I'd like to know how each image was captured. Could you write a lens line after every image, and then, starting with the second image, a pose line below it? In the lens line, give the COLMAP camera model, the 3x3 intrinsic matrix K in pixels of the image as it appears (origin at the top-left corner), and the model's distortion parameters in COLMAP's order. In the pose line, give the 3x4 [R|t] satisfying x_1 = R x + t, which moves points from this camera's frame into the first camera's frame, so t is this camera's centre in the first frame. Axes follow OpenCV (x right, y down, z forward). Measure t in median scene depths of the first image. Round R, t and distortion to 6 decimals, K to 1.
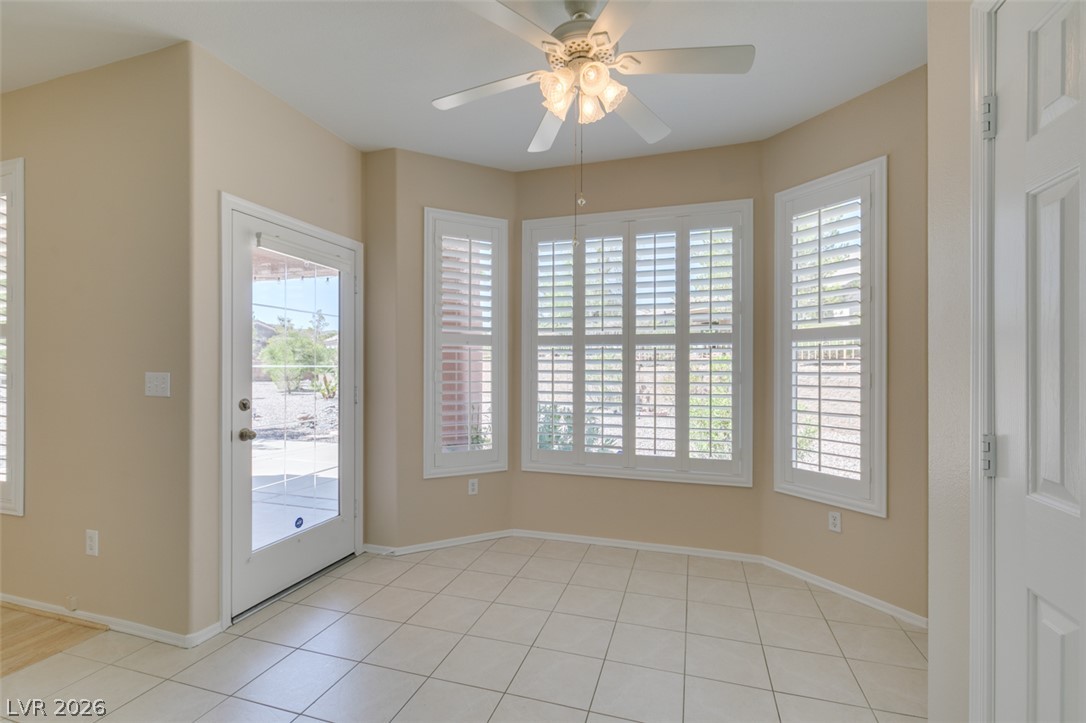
lens RADIAL K [[481.8, 0, 541.7], [0, 481.8, 367.7], [0, 0, 1]] dist [0.000368, -0.000111]
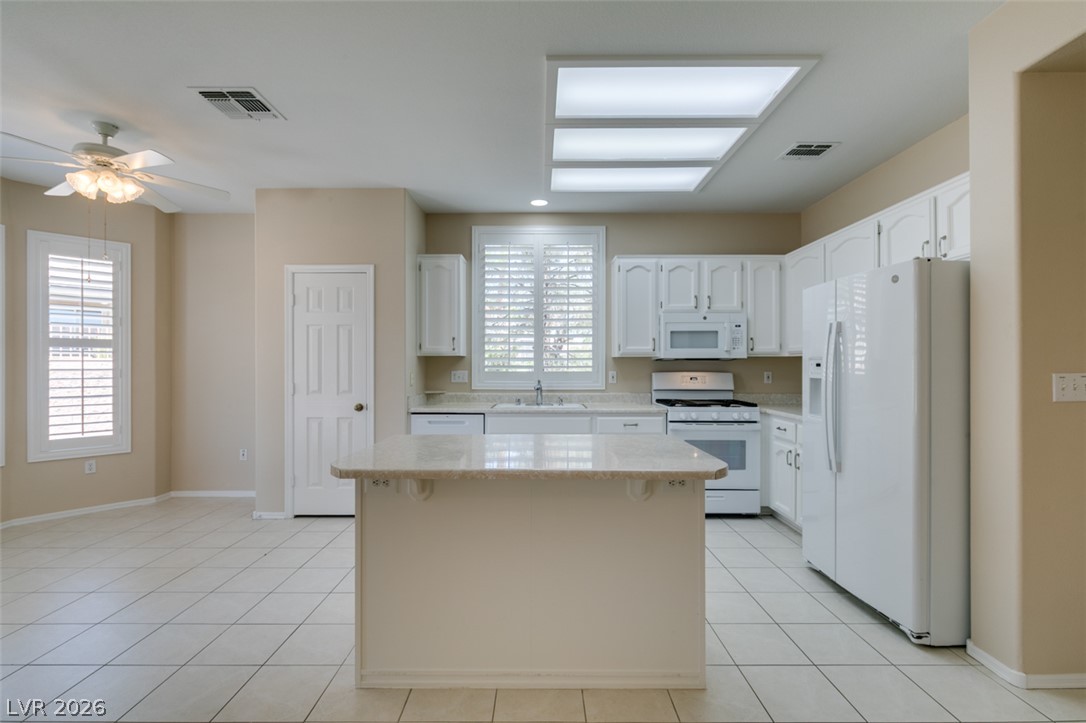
lens RADIAL K [[488.7, 0, 539.7], [0, 488.7, 364.4], [0, 0, 1]] dist [0.000033, -0.000361]
pose [[-0.296883, 0.000543, 0.954914, -1.083361], [-0.001295, 0.999999, -0.000971, -0.003780], [-0.954913, -0.001525, -0.296882, 0.090280]]
